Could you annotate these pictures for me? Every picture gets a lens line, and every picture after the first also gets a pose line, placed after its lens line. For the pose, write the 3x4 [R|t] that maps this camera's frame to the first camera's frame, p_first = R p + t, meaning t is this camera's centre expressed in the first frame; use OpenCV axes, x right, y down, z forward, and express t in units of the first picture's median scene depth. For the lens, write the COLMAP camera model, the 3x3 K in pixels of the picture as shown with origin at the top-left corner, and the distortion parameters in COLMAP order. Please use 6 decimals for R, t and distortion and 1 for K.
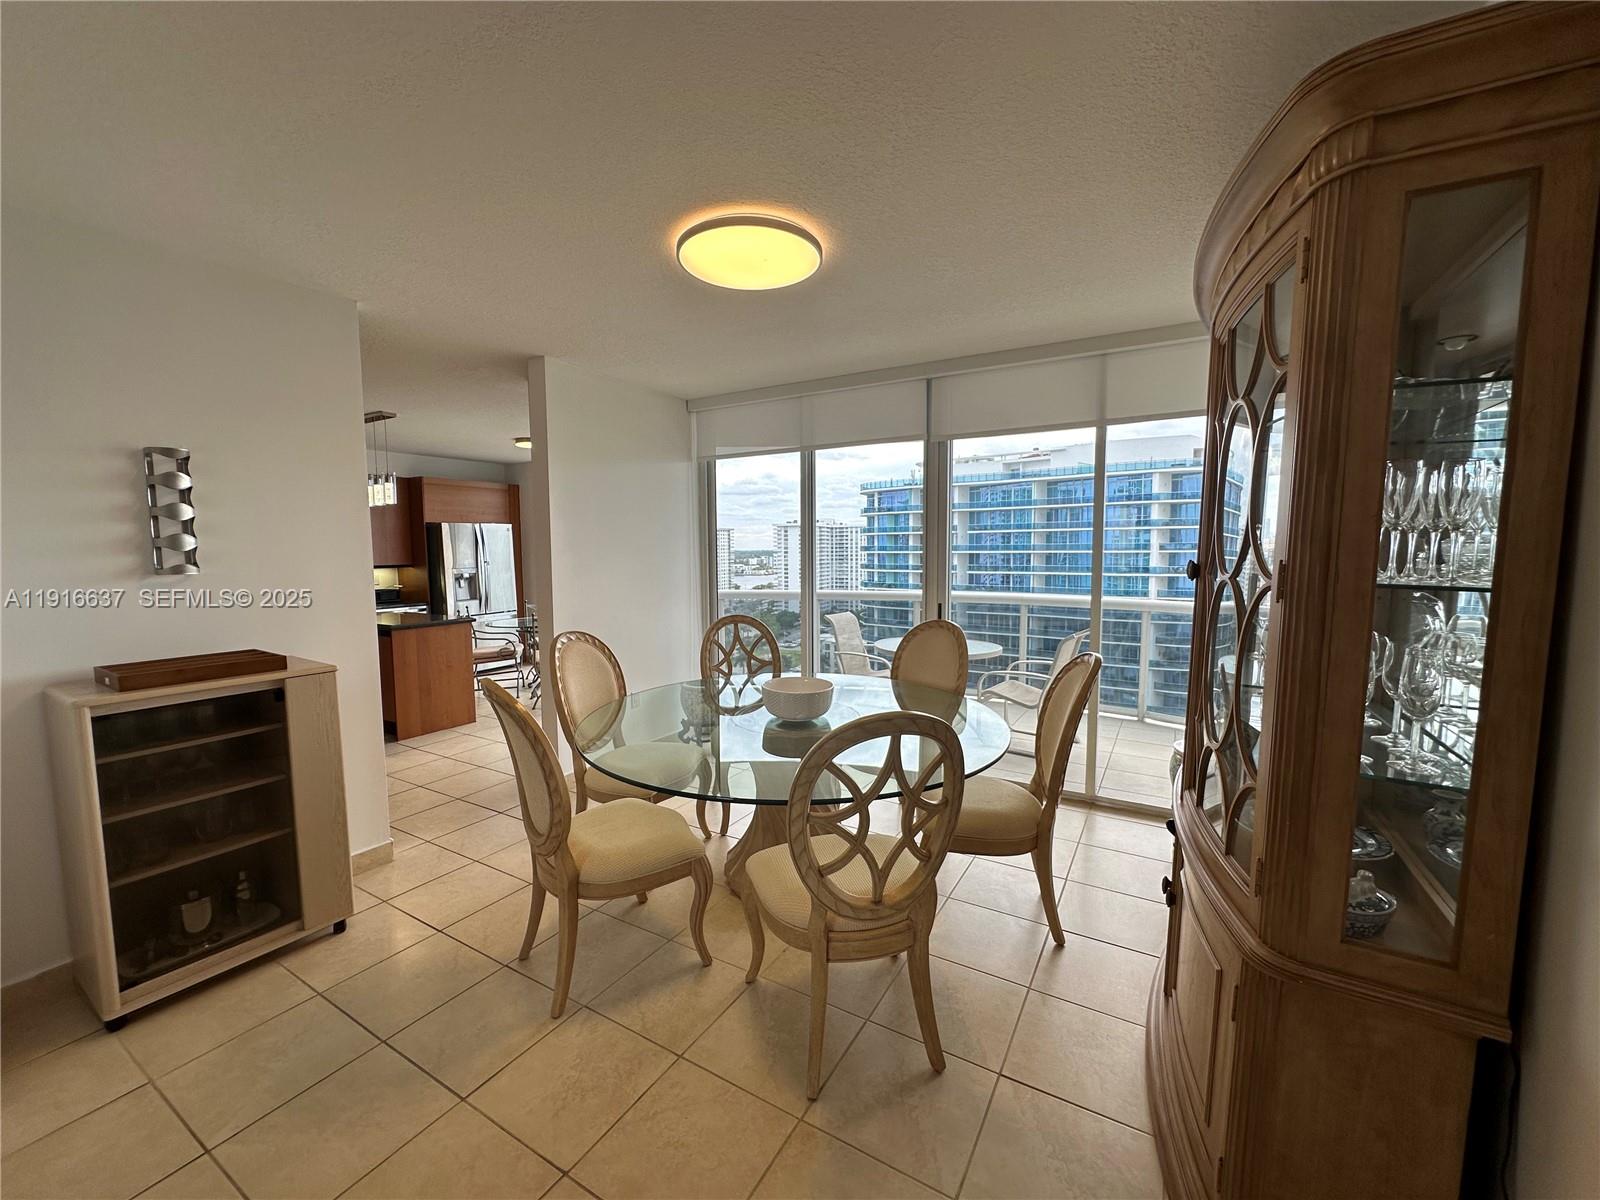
lens RADIAL K [[640.6, 0, 798.5], [0, 640.6, 597.6], [0, 0, 1]] dist [-0.003243, 0.000412]
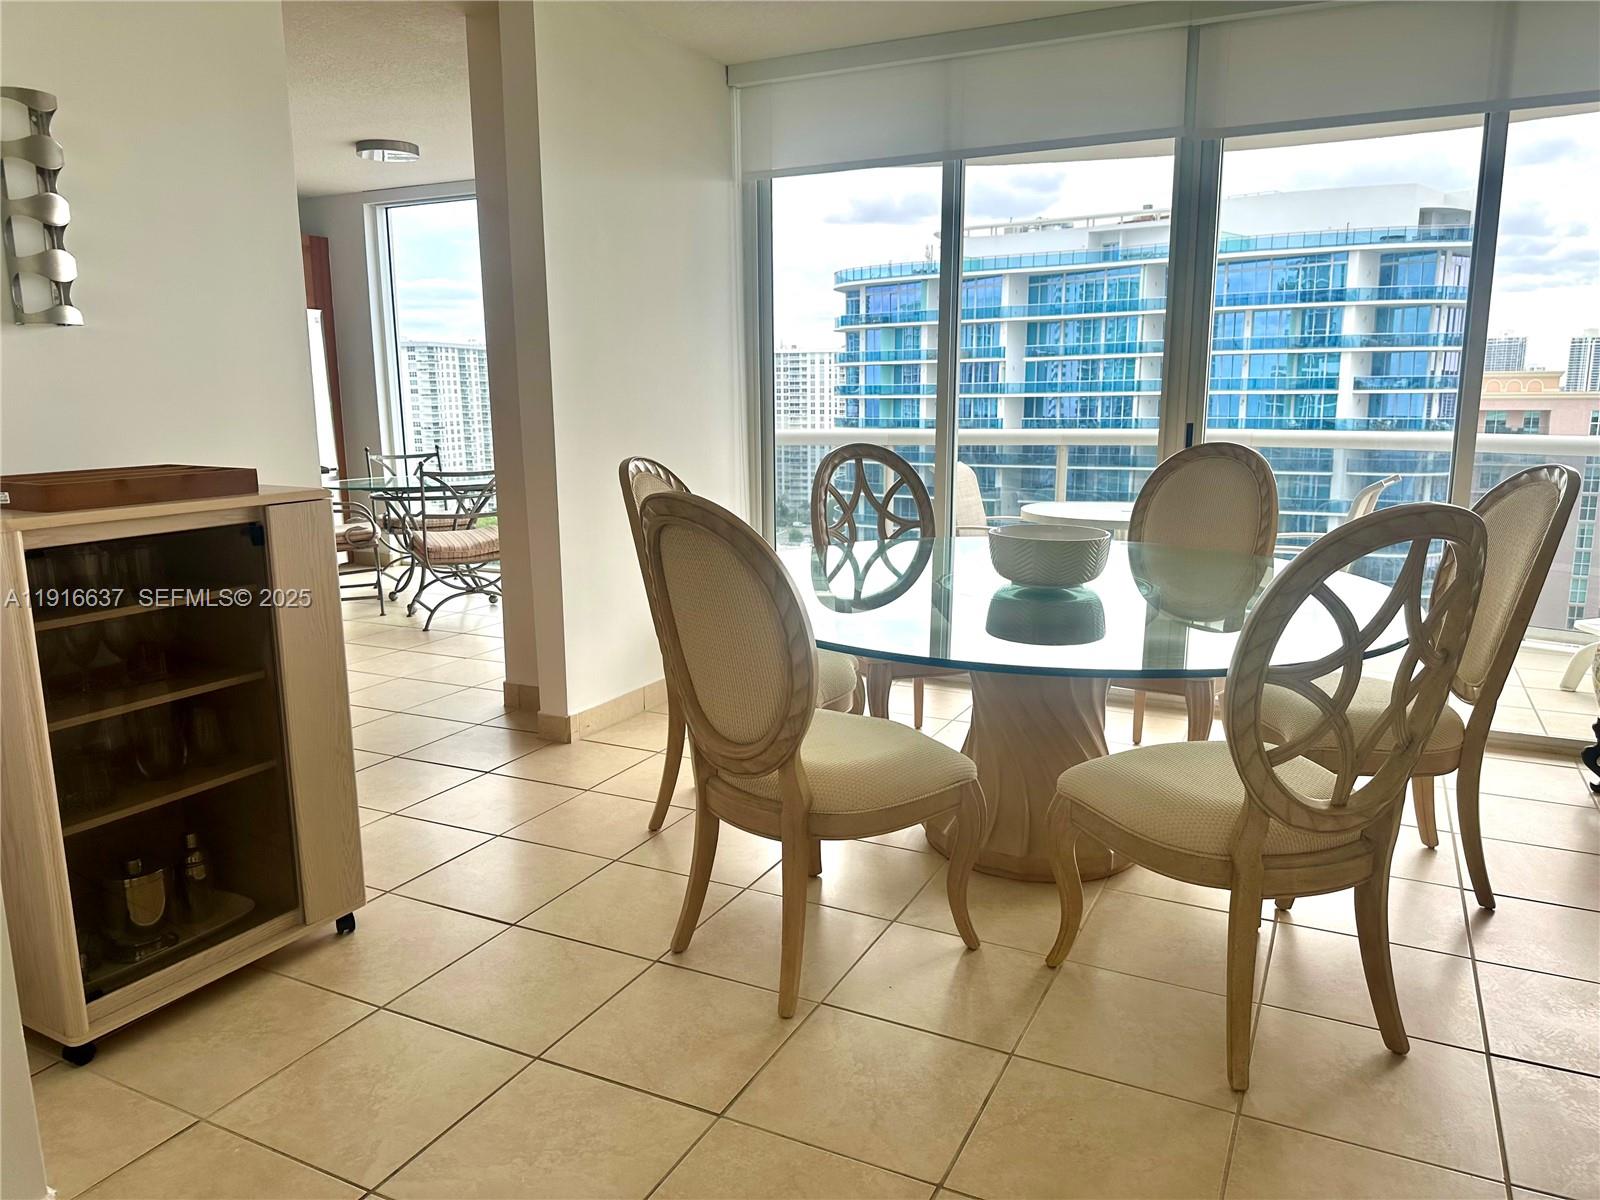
lens RADIAL K [[1119.2, 0, 800.0], [0, 1119.2, 600.0], [0, 0, 1]] dist [0.120890, -0.190815]
pose [[0.997304, -0.012264, 0.072354, -0.185592], [0.004498, 0.994299, 0.106535, 0.049221], [-0.073249, -0.105922, 0.991673, -0.035641]]
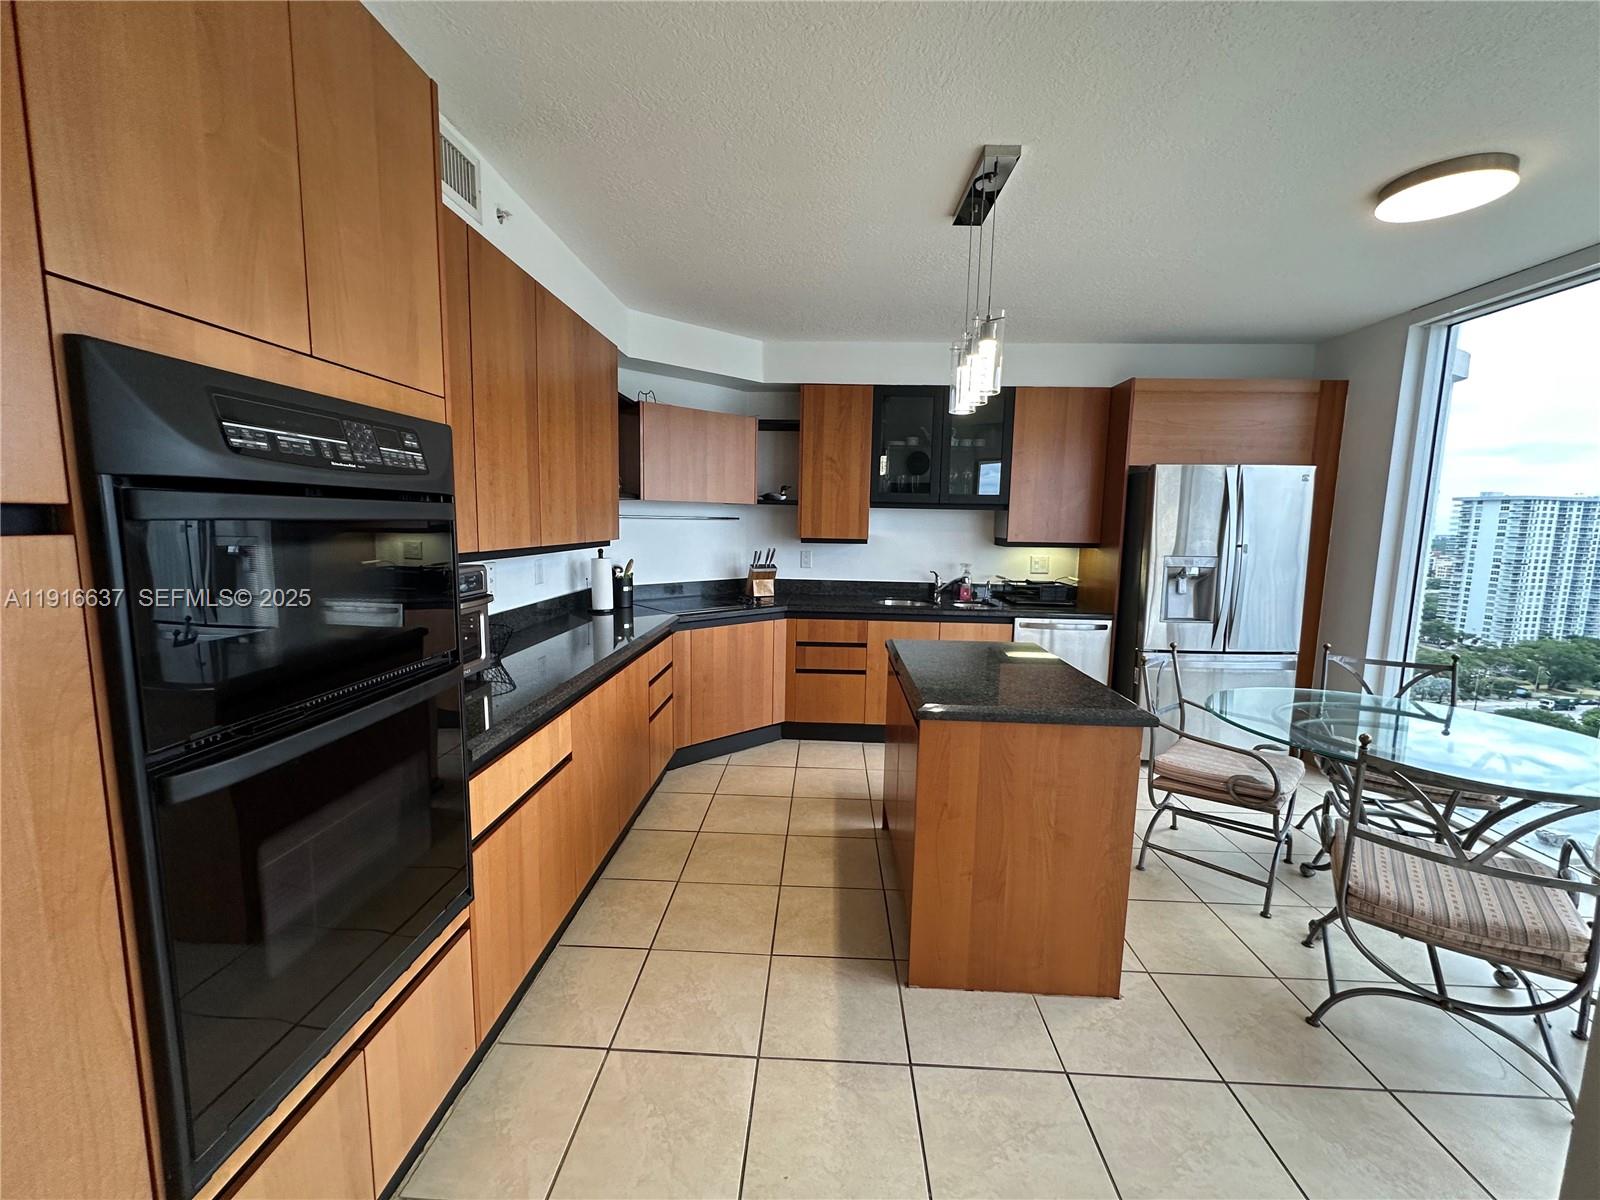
lens RADIAL K [[634.6, 0, 800.0], [0, 634.6, 600.0], [0, 0, 1]] dist [0.001403, 0.000044]
pose [[0.469644, 0.127423, -0.873612, -0.305771], [-0.091619, 0.991221, 0.095323, -0.042350], [0.878089, 0.035272, 0.477196, 0.665519]]
